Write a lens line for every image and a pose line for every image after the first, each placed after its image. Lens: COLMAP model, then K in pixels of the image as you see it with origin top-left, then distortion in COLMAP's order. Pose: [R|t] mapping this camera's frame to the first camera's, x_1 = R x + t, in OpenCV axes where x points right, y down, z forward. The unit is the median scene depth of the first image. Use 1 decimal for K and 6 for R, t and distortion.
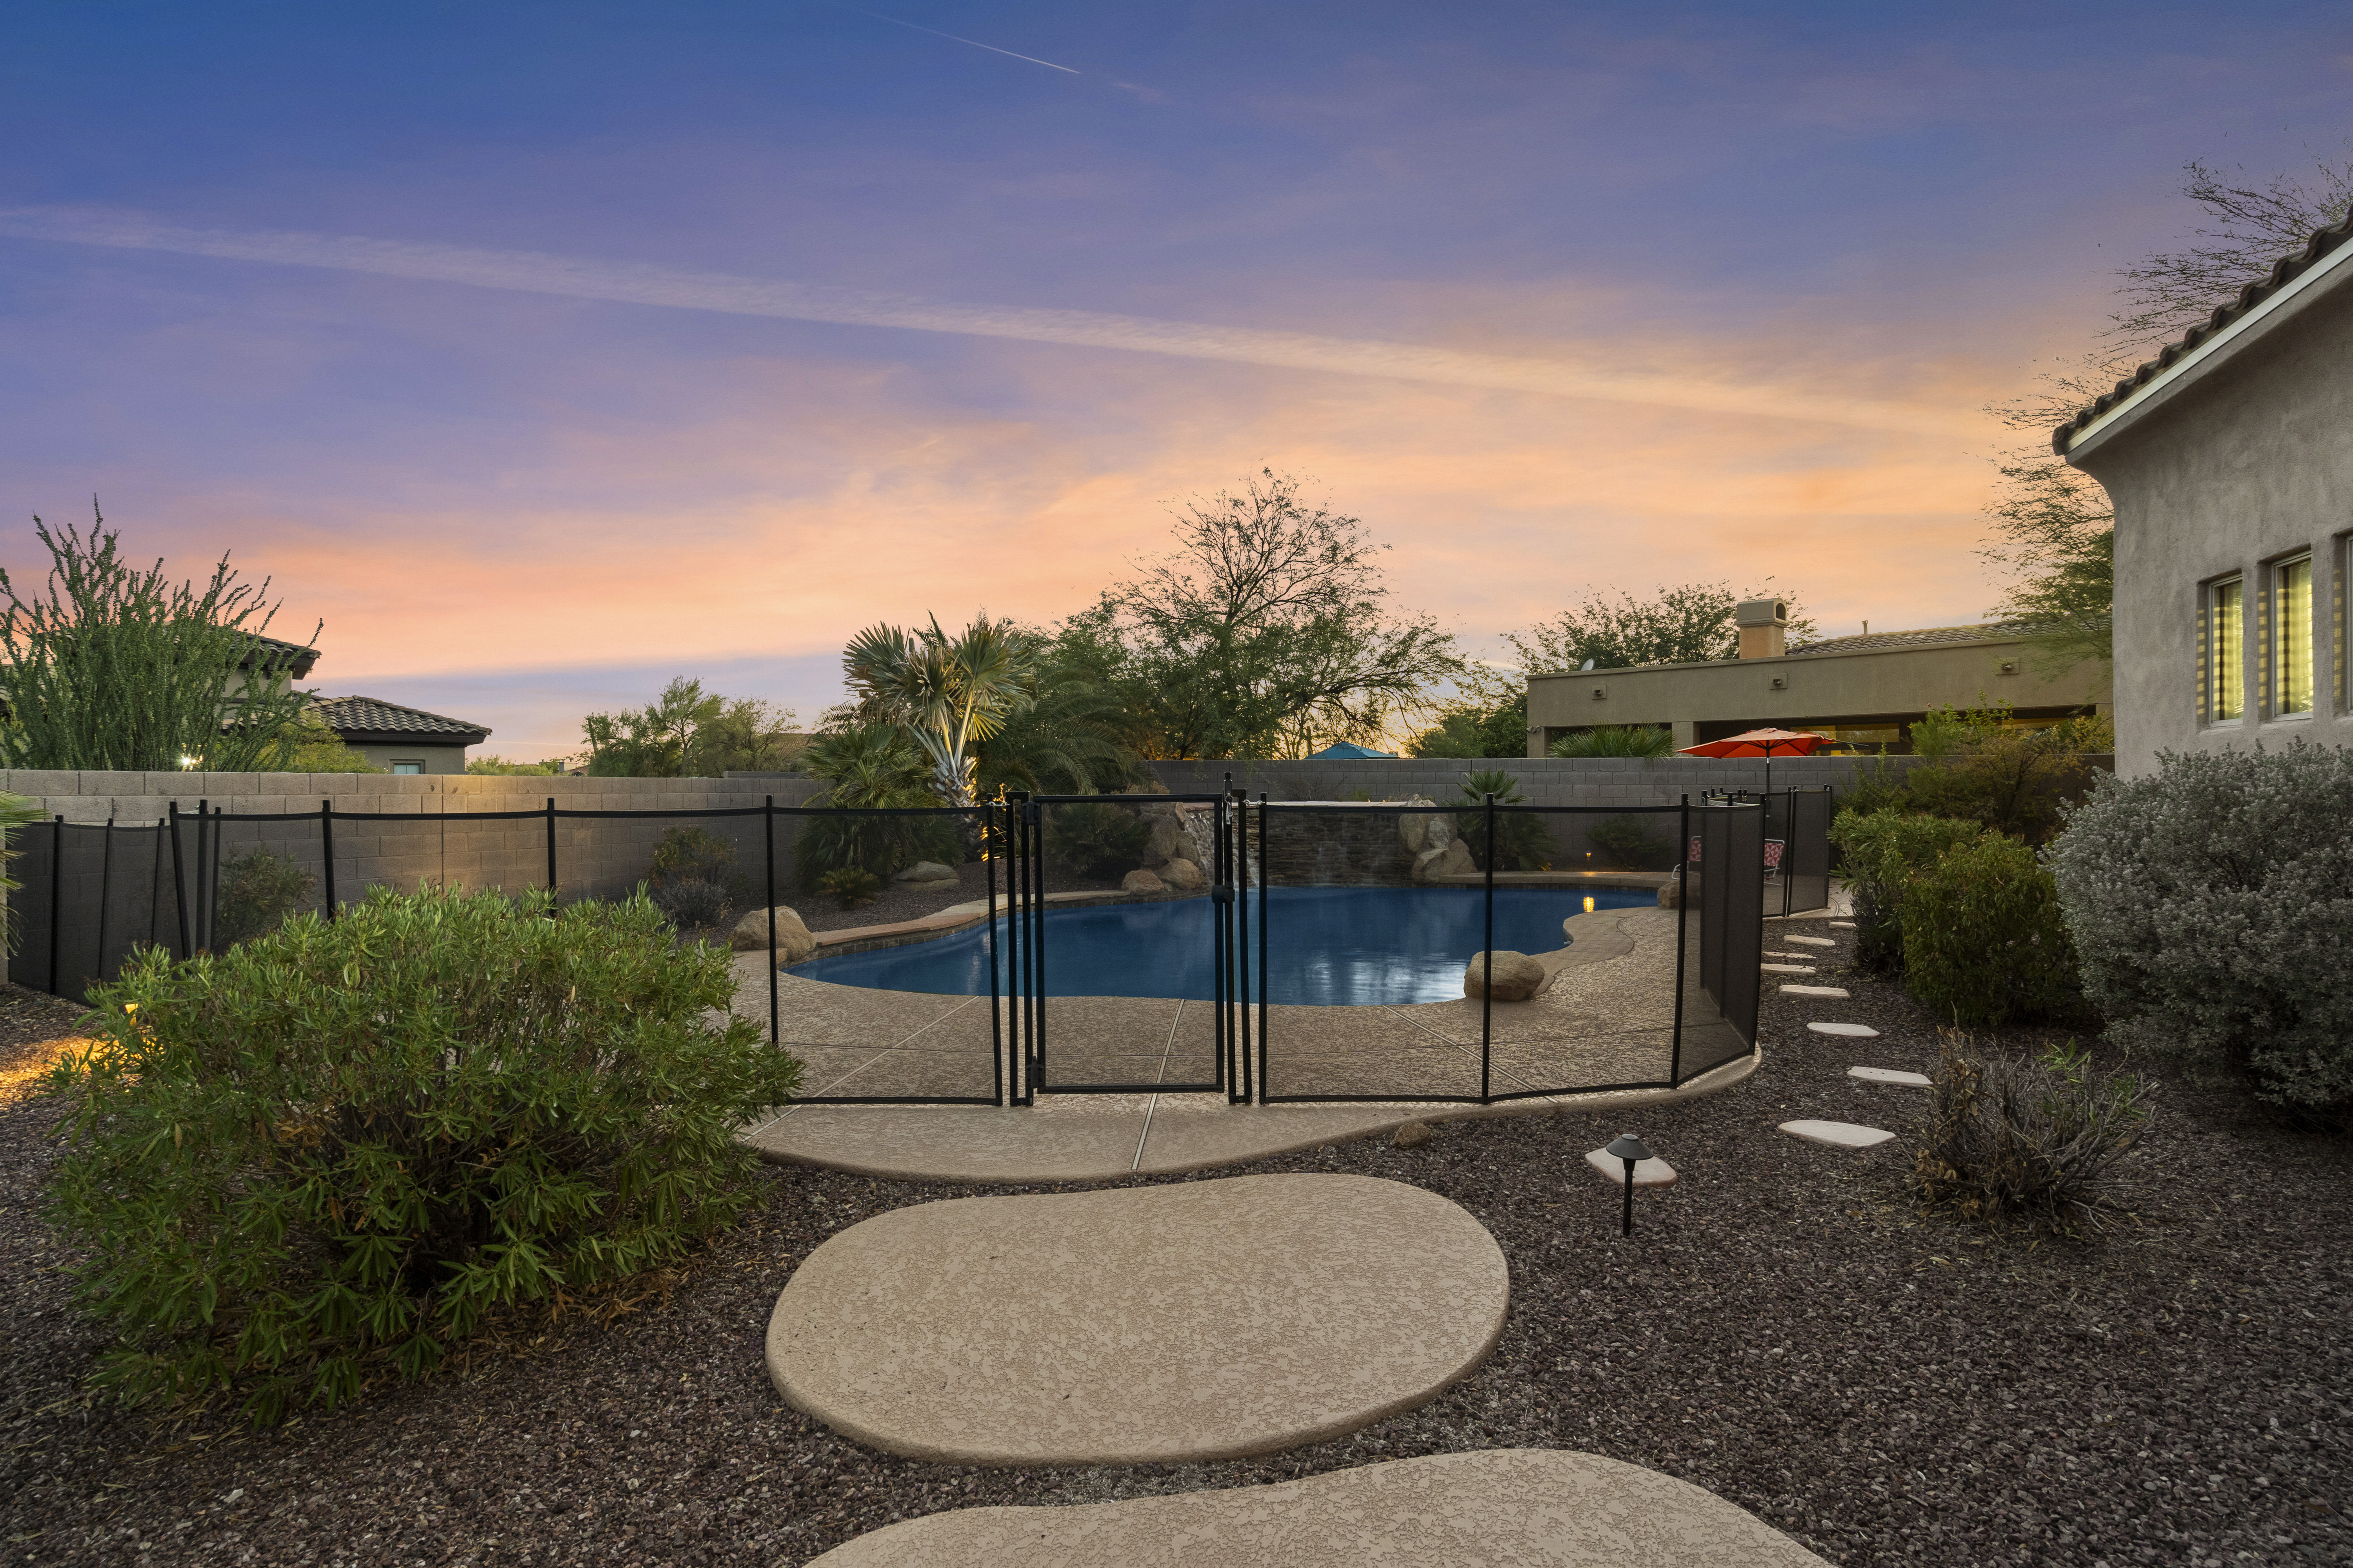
lens RADIAL K [[1091.4, 0, 1174.5], [0, 1091.4, 782.2], [0, 0, 1]] dist [0.000712, -0.000830]
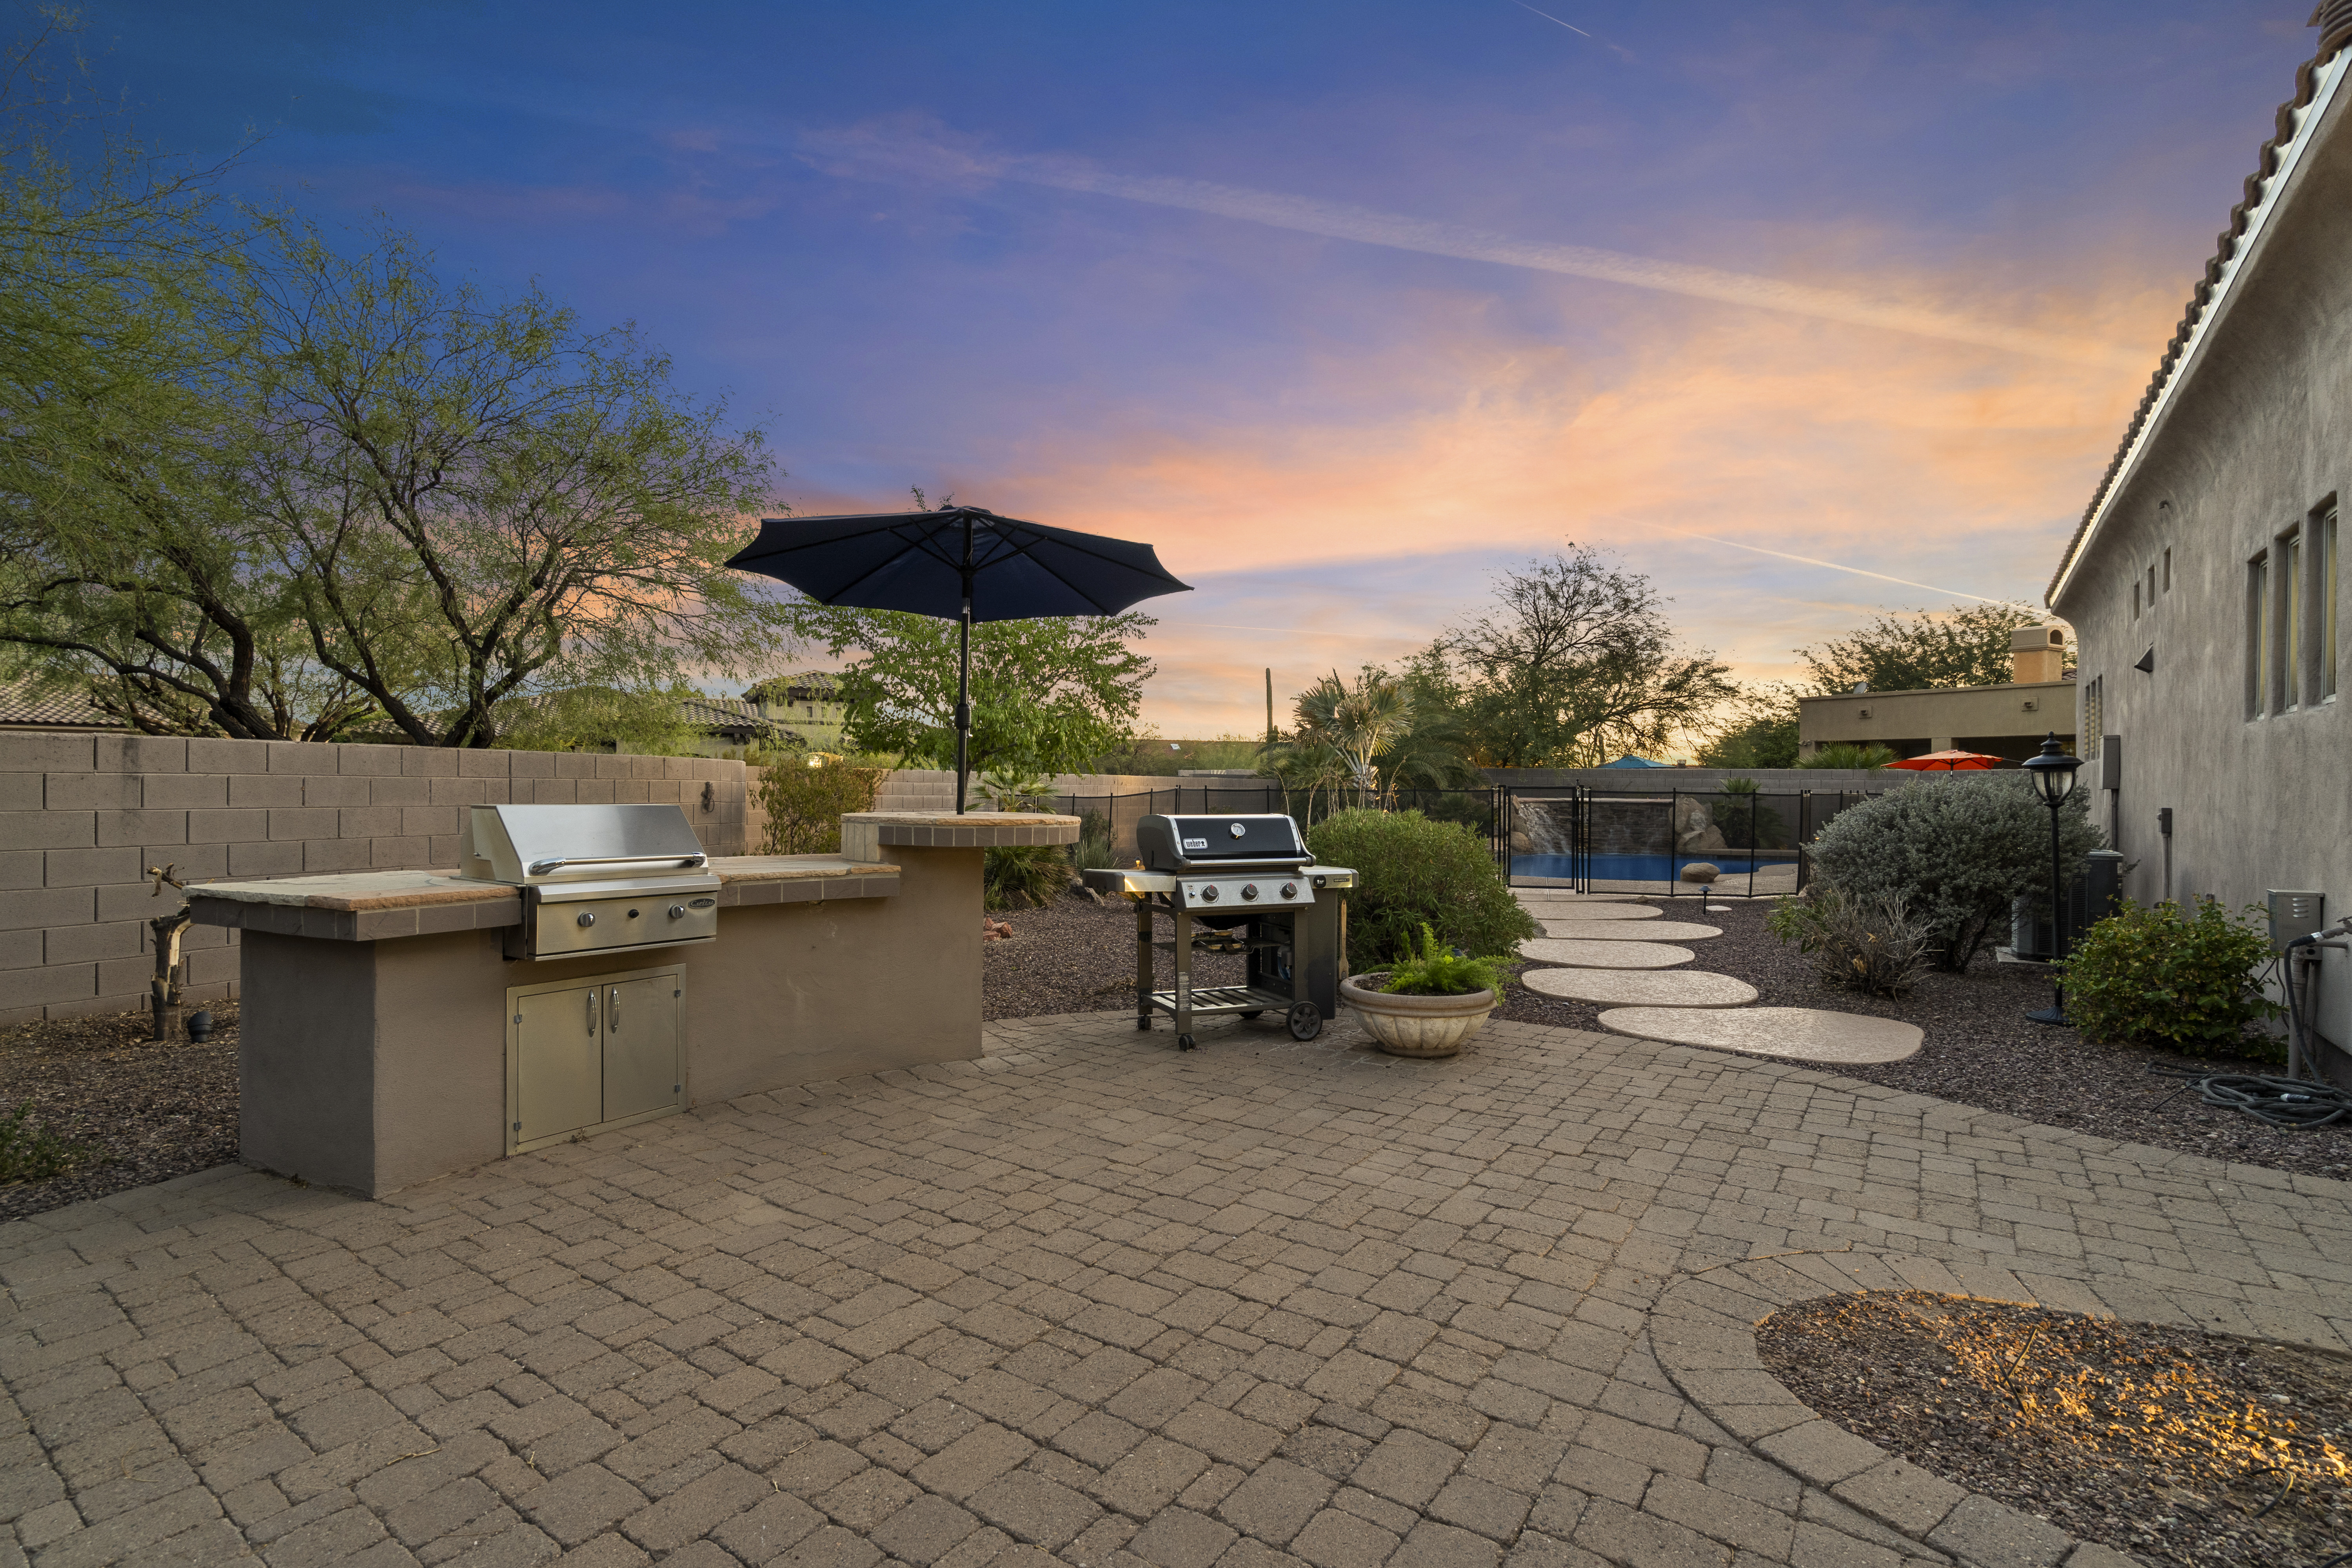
lens RADIAL K [[1091.1, 0, 1178.1], [0, 1091.1, 786.2], [0, 0, 1]] dist [0.000712, -0.000830]
pose [[0.970076, 0.011748, -0.242516, -0.046347], [-0.011546, 0.999931, 0.002252, 0.003277], [0.242525, 0.000616, 0.970145, -0.344743]]
